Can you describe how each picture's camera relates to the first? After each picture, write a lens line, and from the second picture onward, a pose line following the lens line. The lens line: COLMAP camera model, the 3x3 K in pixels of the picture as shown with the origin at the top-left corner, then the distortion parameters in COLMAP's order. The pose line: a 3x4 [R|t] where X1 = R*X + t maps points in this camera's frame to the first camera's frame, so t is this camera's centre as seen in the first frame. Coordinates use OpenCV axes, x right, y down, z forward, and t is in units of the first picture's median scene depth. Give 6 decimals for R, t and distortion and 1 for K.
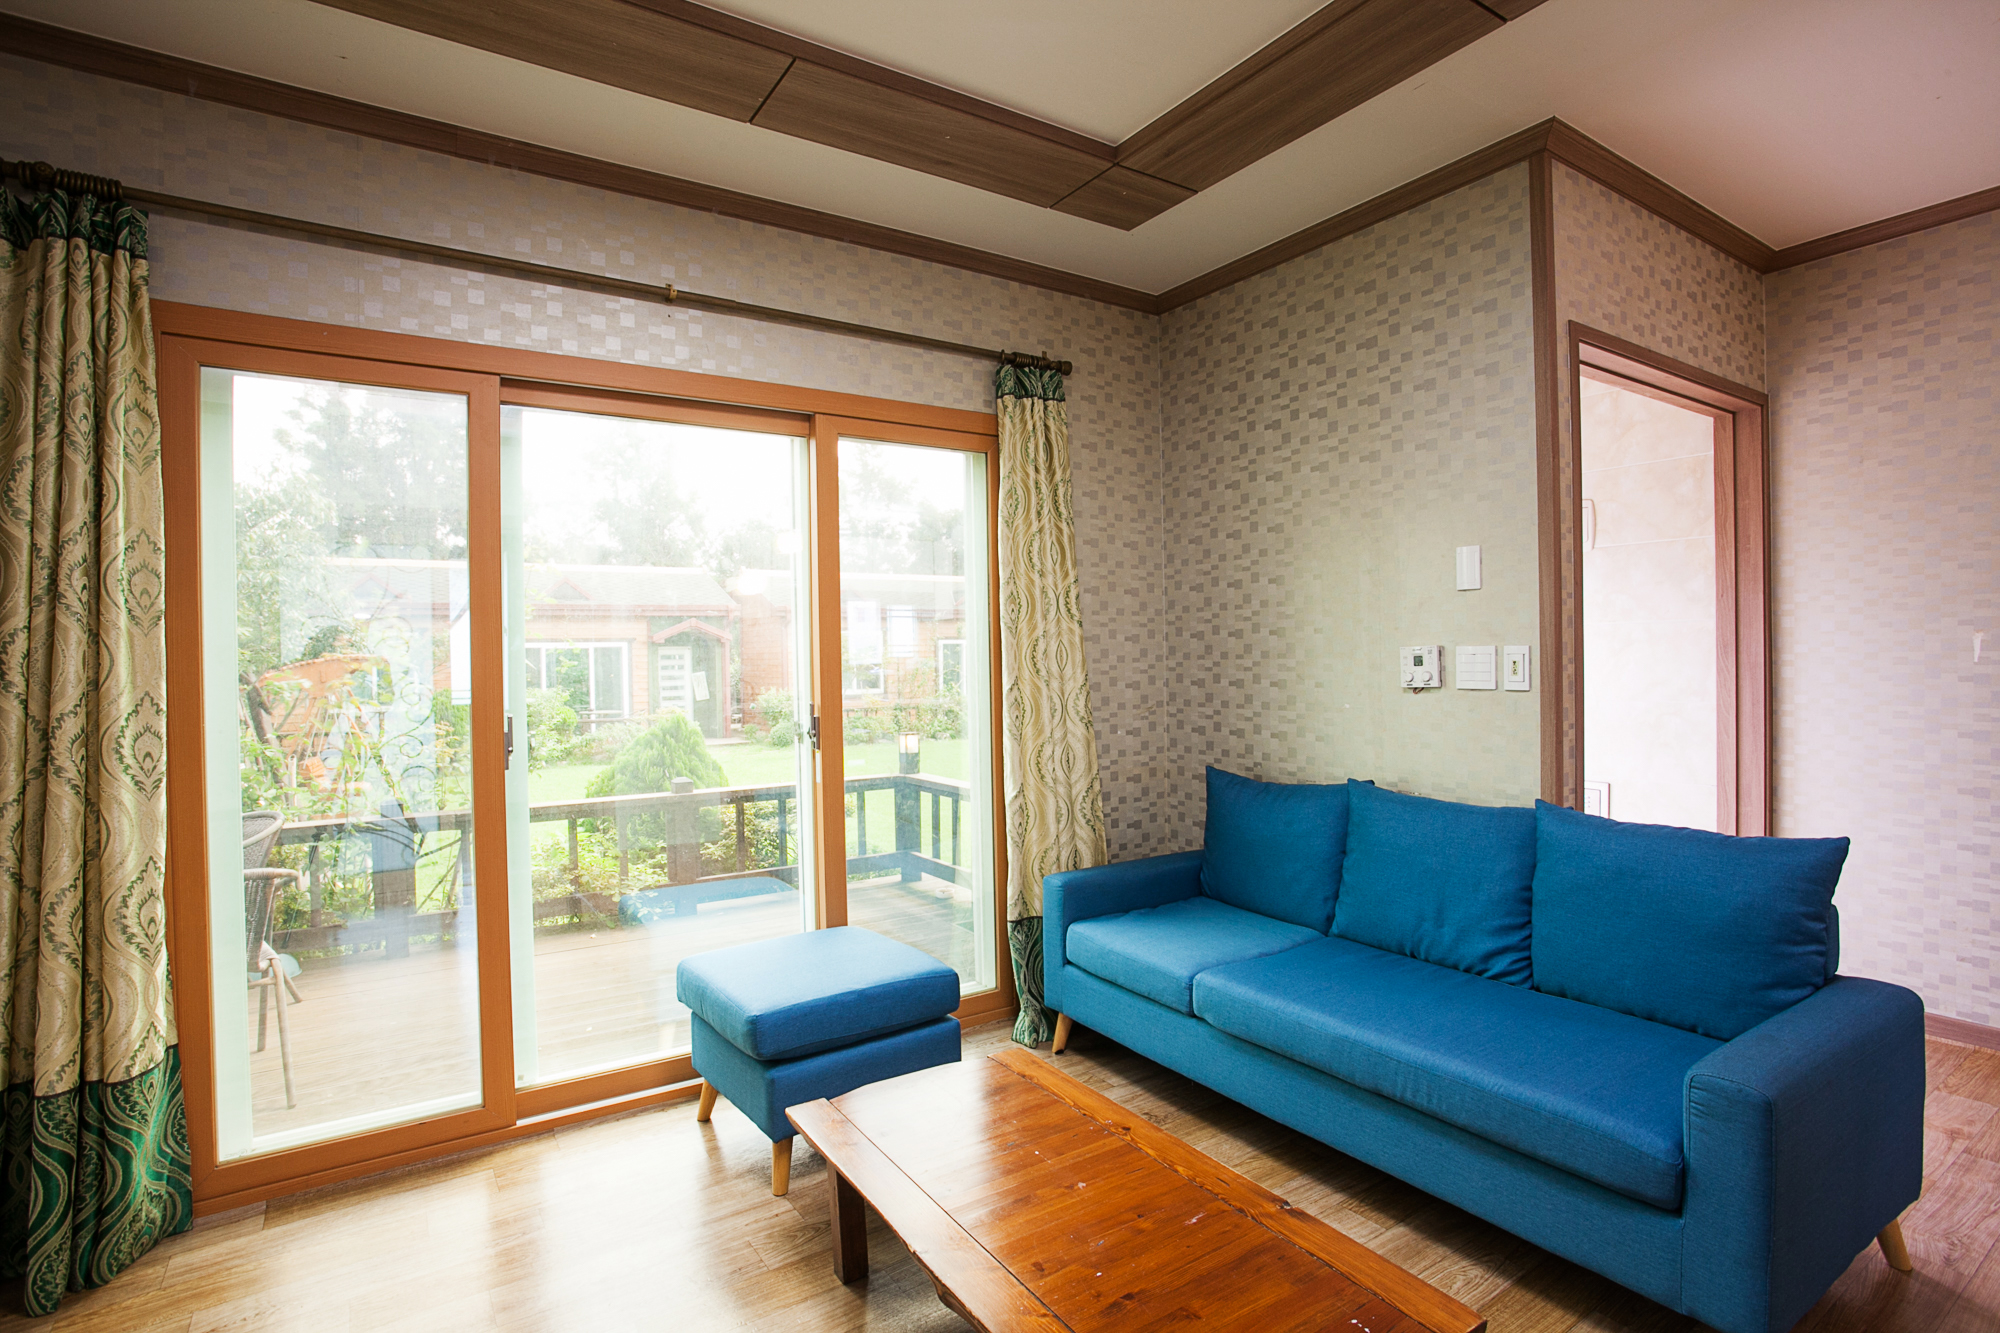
lens RADIAL K [[985.1, 0, 1000.0], [0, 985.1, 666.5], [0, 0, 1]] dist [-0.057638, 0.027917]
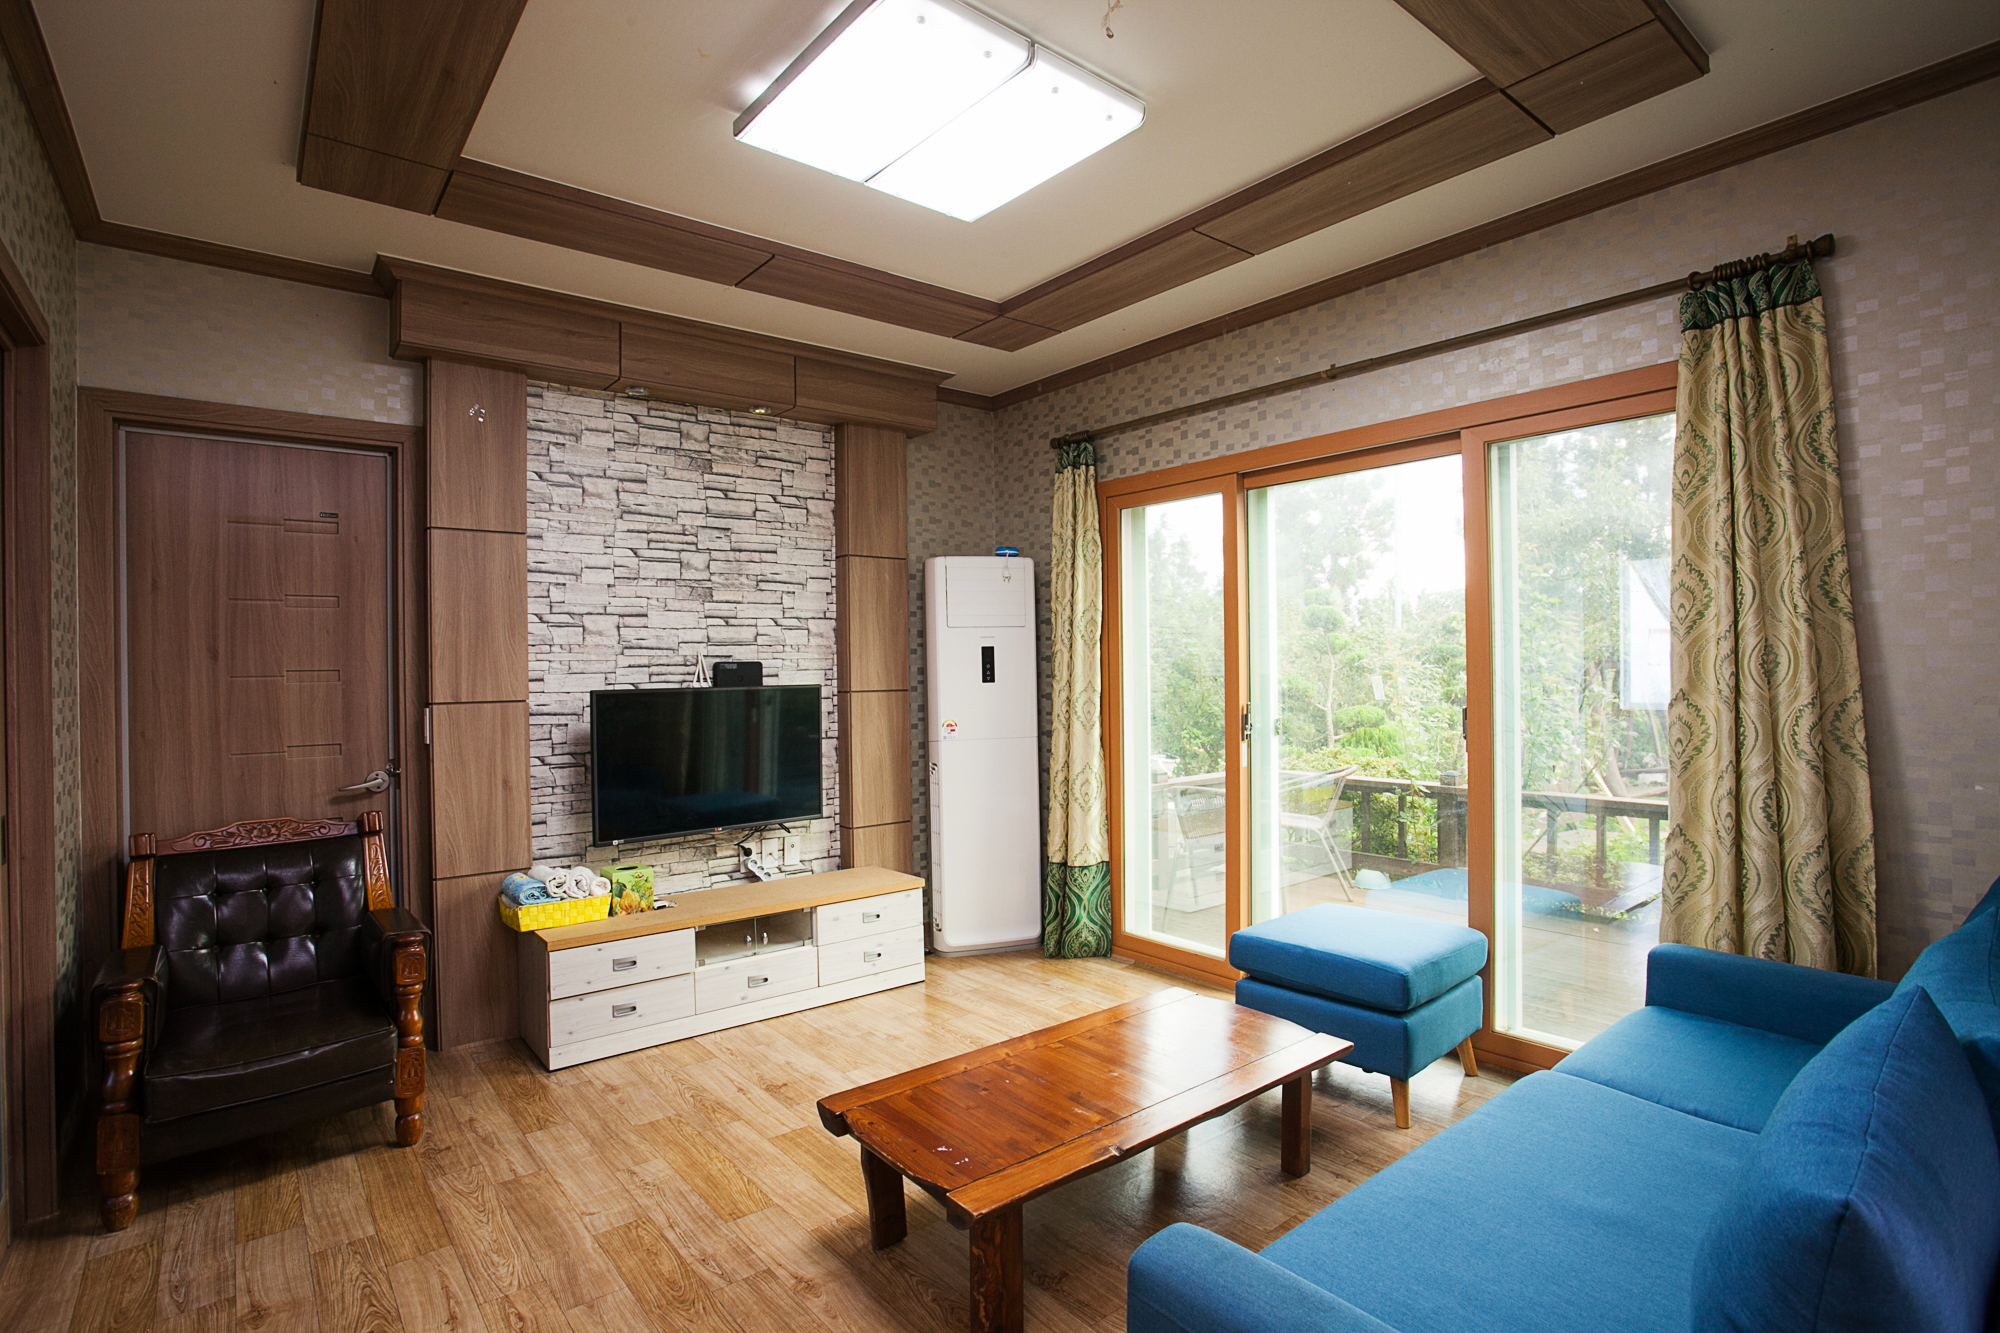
lens RADIAL K [[985.1, 0, 1000.0], [0, 985.1, 666.5], [0, 0, 1]] dist [-0.057638, 0.027917]
pose [[0.105309, 0.008950, -0.994399, 0.960993], [-0.003285, 0.999957, 0.008653, -0.017167], [0.994434, 0.002355, 0.105334, 0.495465]]
